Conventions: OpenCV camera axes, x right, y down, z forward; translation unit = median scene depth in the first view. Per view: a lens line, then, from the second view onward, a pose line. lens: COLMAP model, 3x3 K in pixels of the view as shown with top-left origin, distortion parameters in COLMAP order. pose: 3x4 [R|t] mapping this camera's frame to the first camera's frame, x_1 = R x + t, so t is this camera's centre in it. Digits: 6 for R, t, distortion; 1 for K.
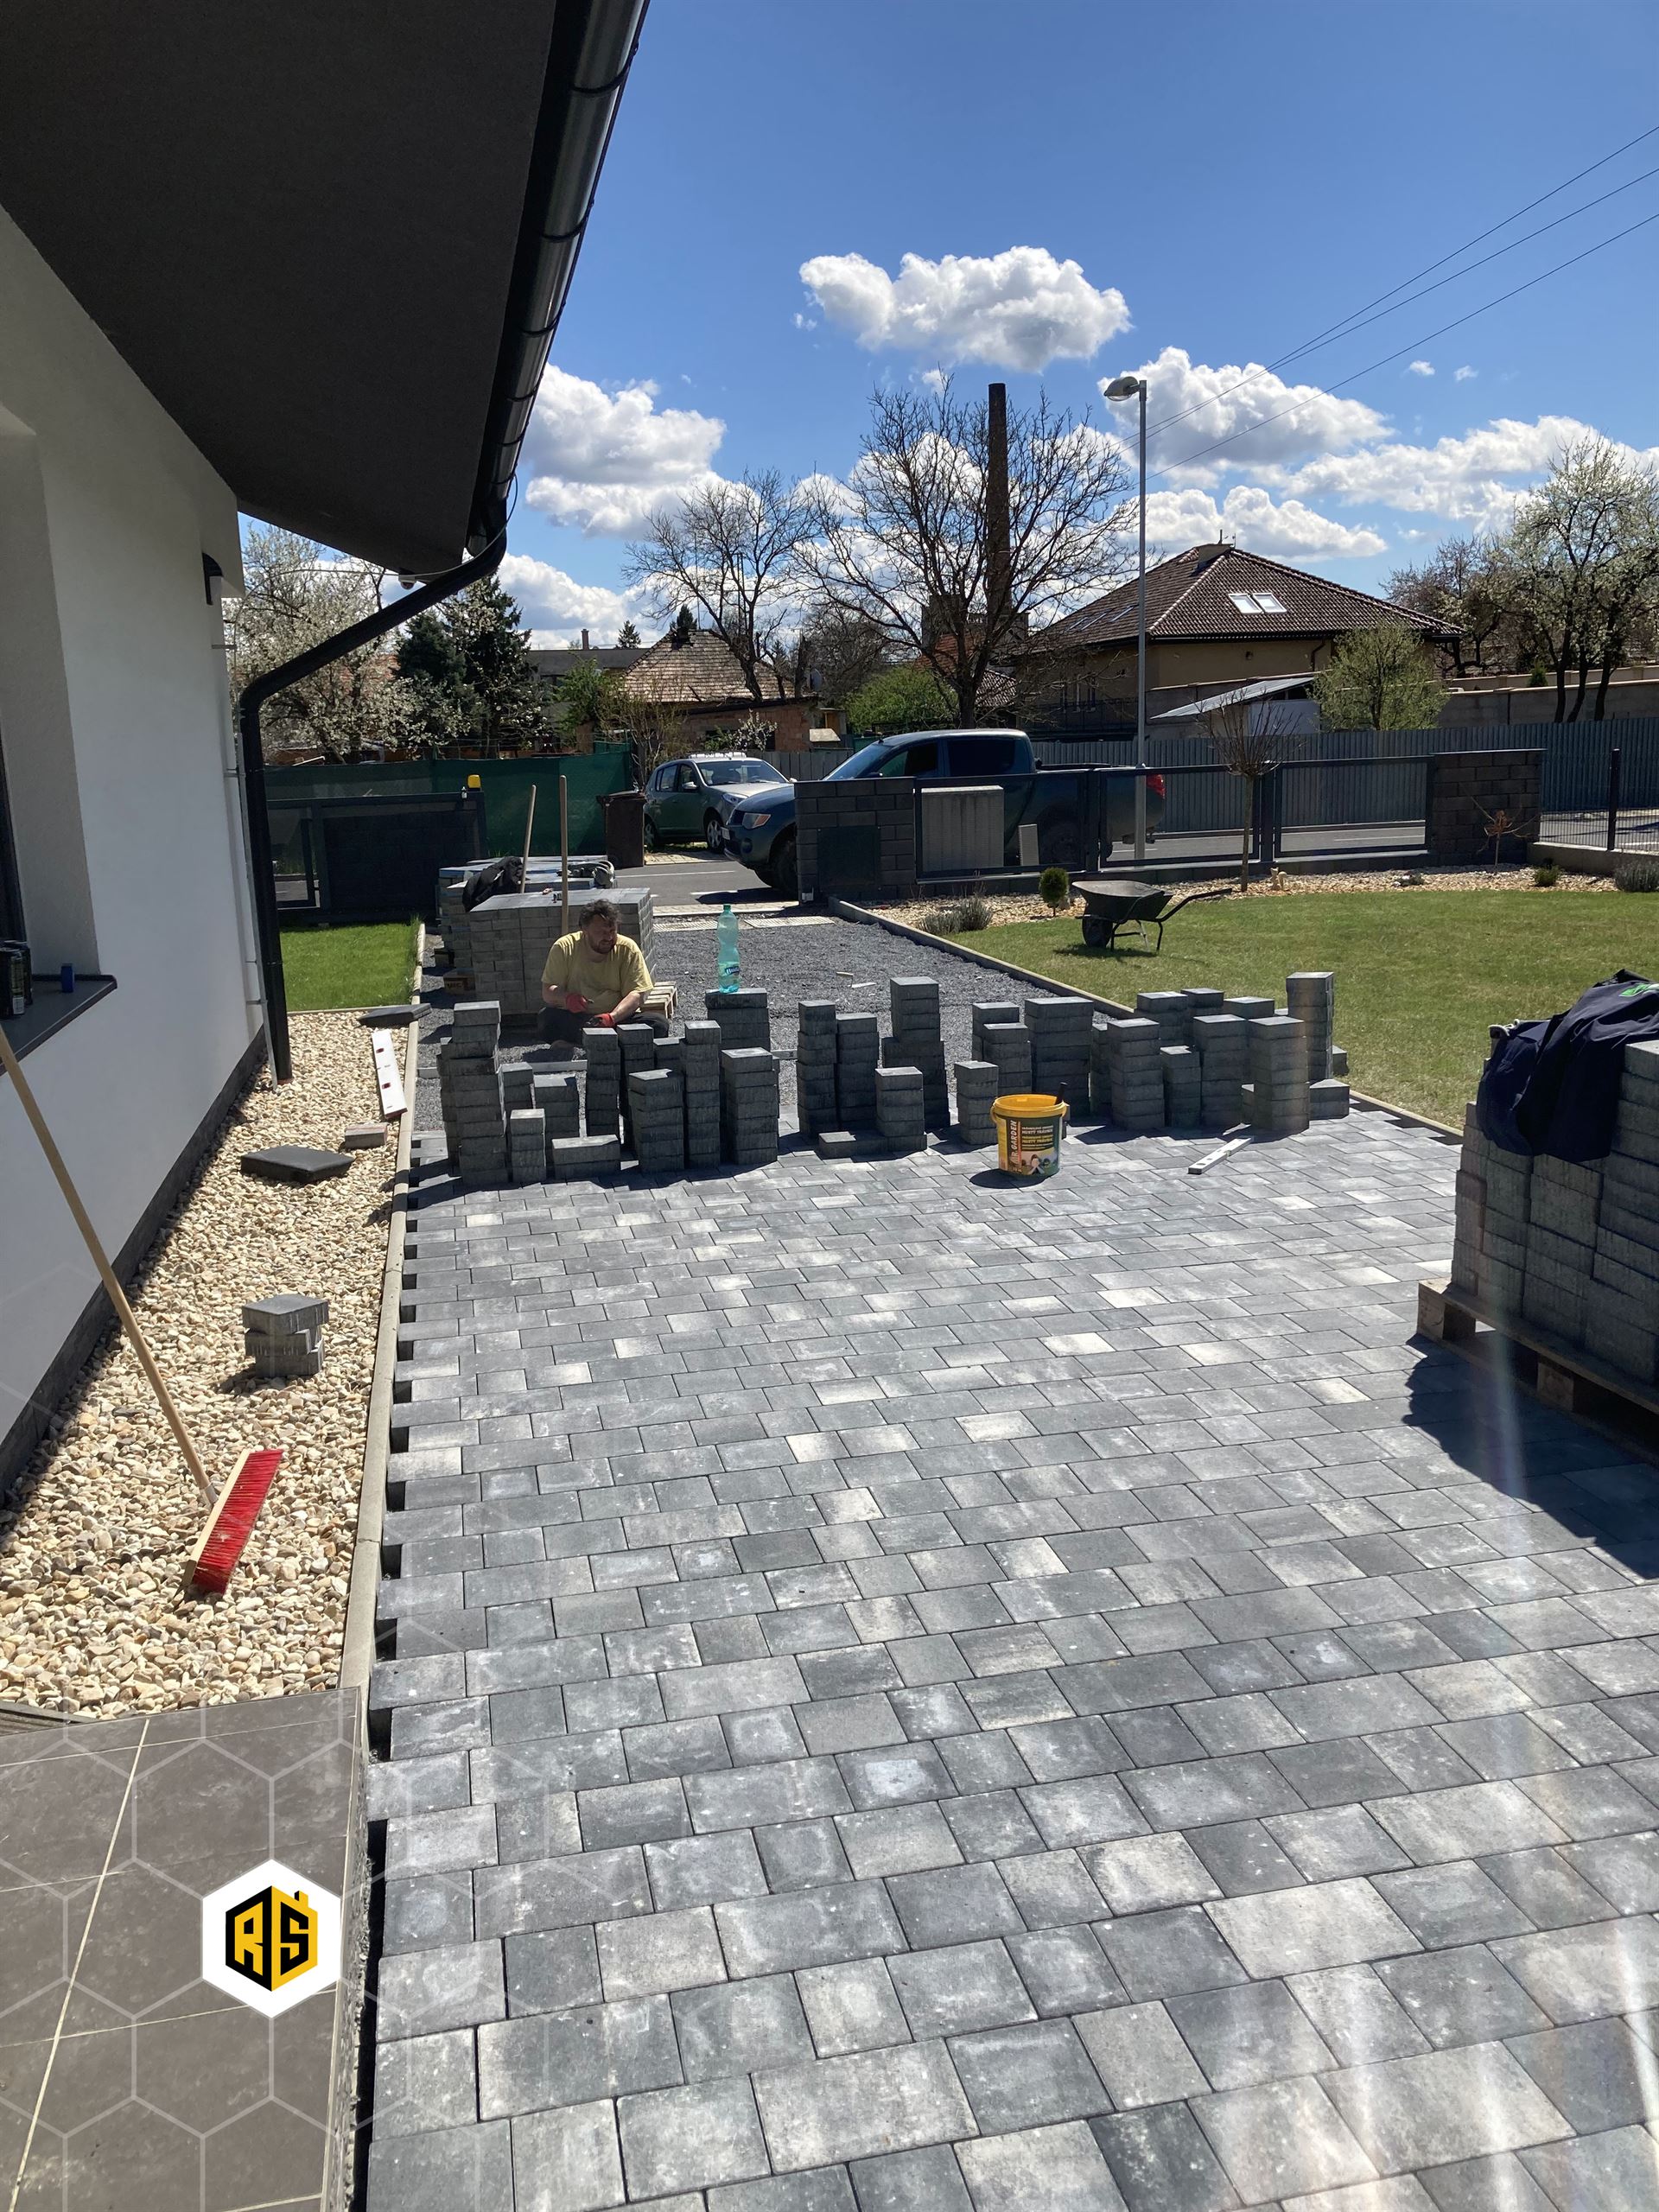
lens RADIAL K [[1795.4, 0, 832.4], [0, 1795.4, 1121.5], [0, 0, 1]] dist [0.031982, -0.034911]
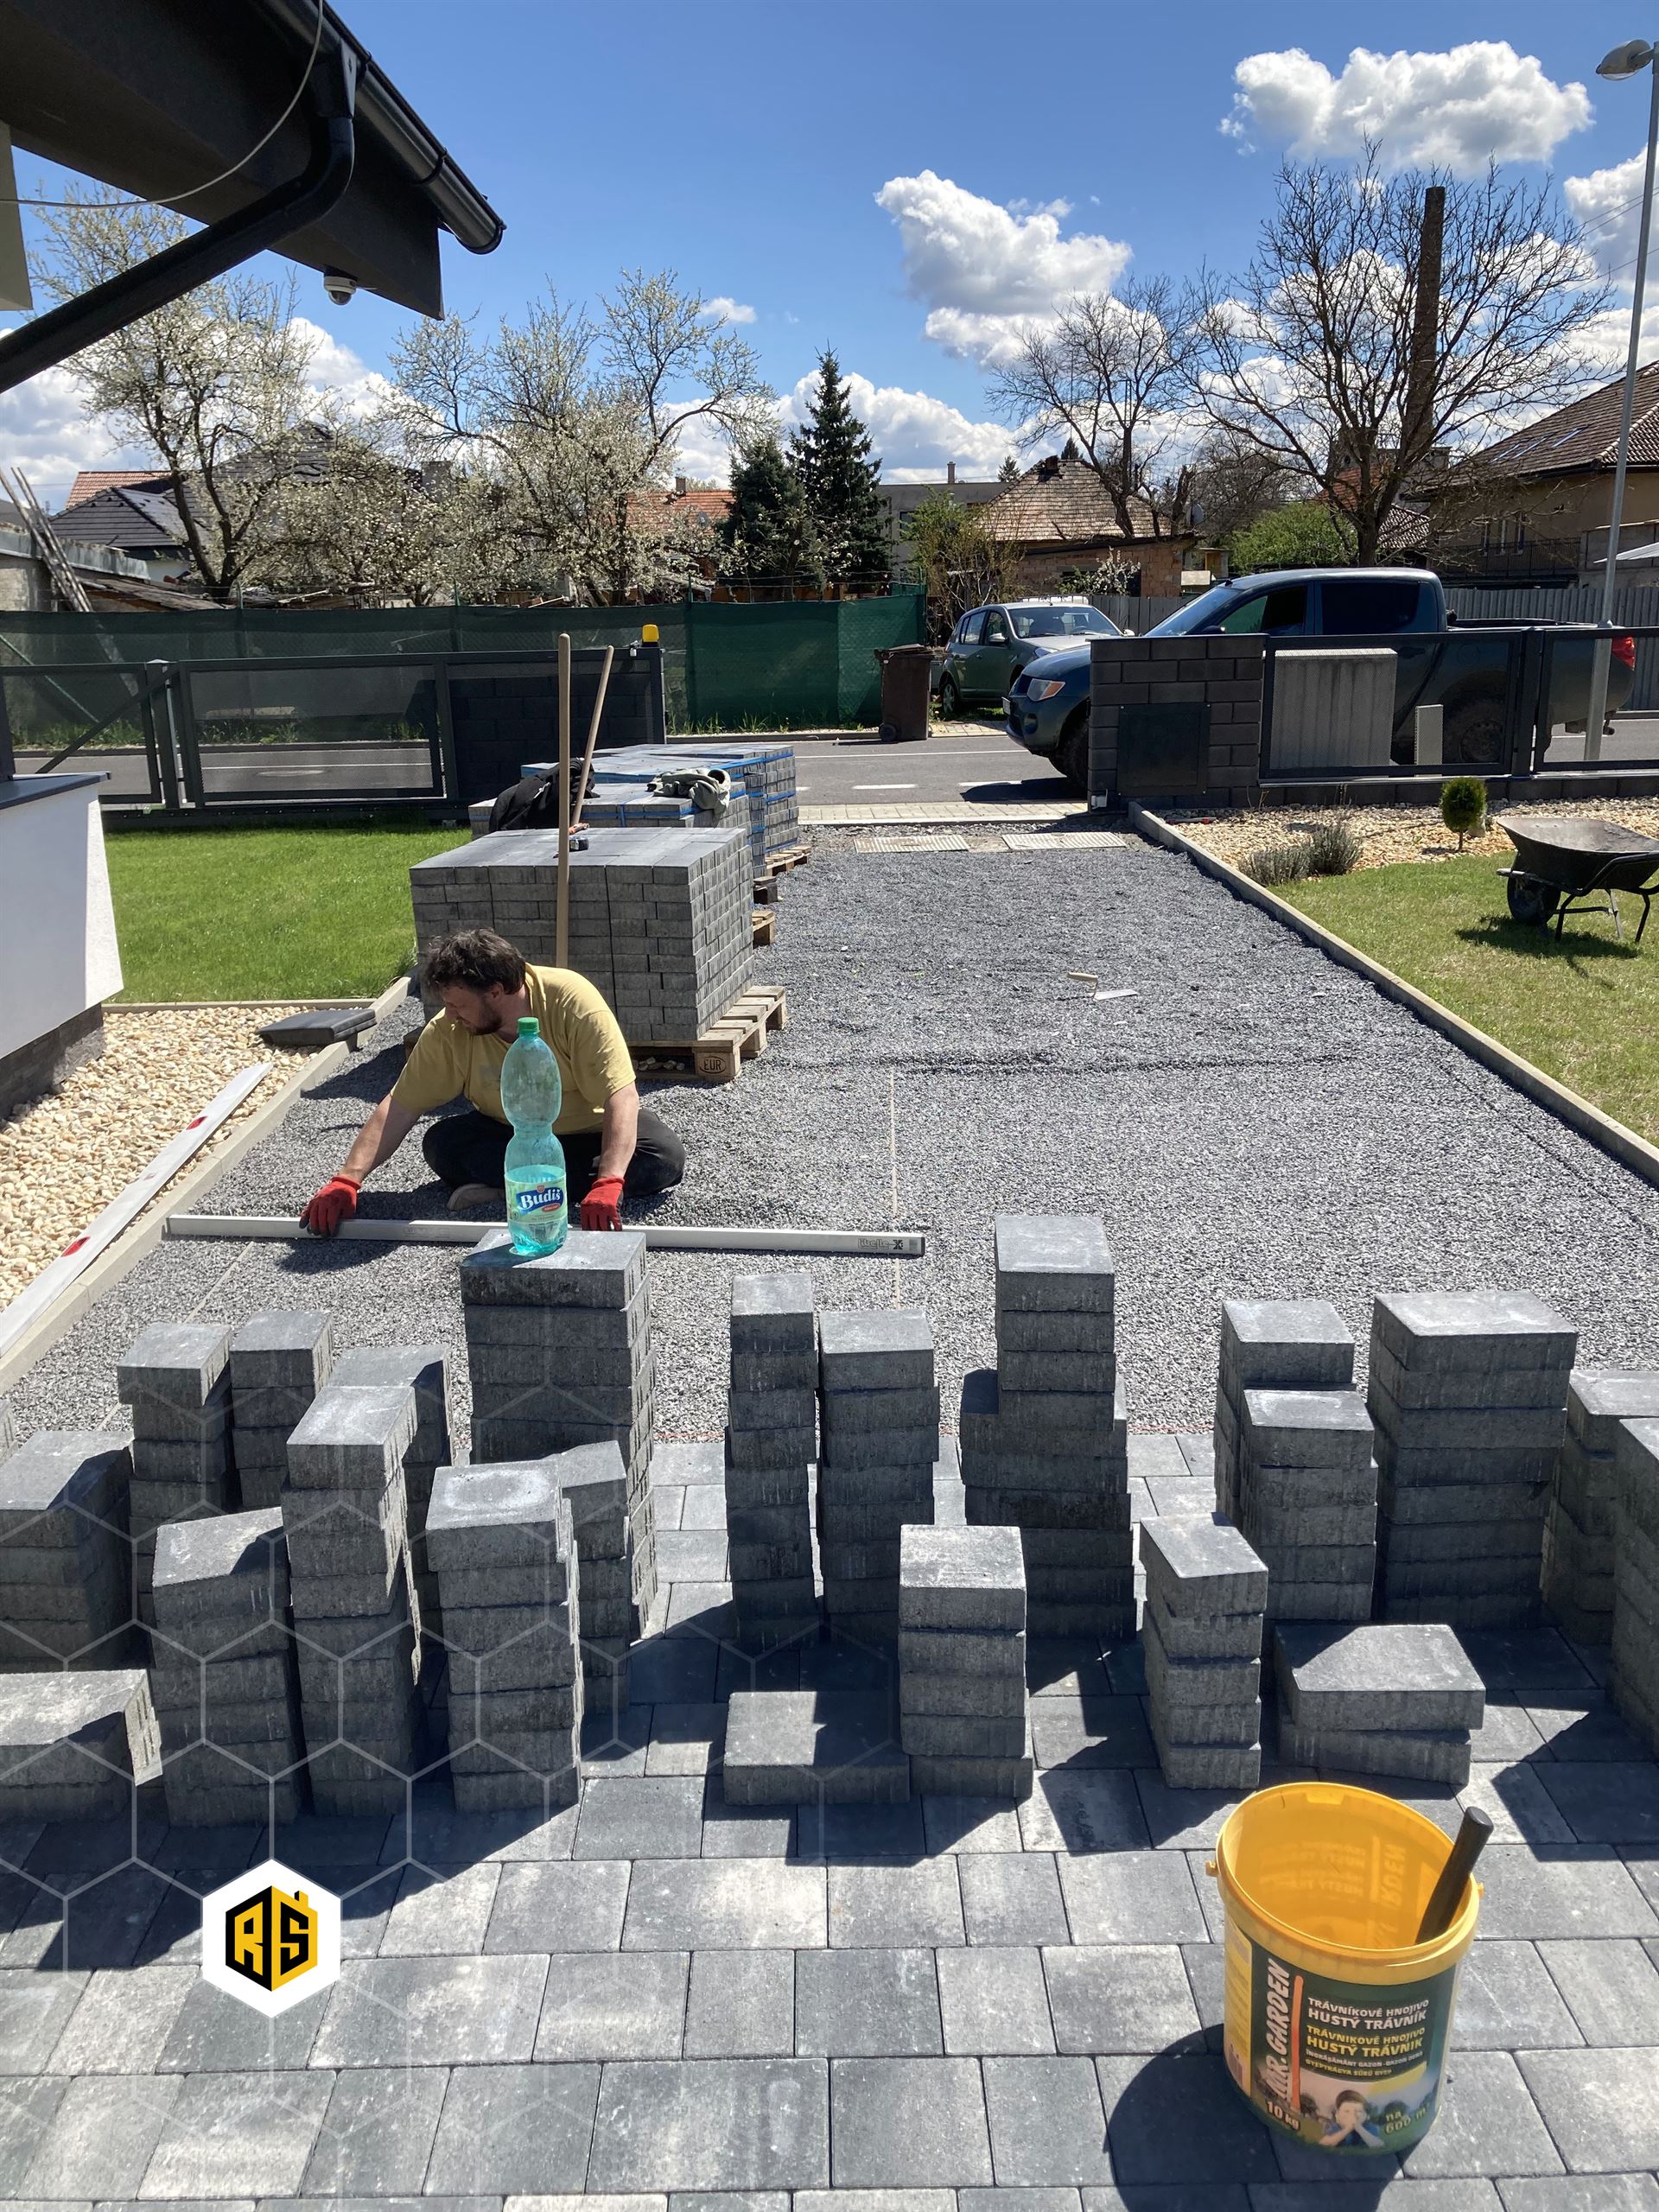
lens RADIAL K [[1795.4, 0, 814.5], [0, 1795.4, 1084.9], [0, 0, 1]] dist [0.031982, -0.034911]
pose [[0.976766, 0.069586, -0.202695, 0.010576], [-0.056720, 0.996030, 0.068613, -0.020252], [0.206665, -0.055522, 0.976835, 0.097993]]
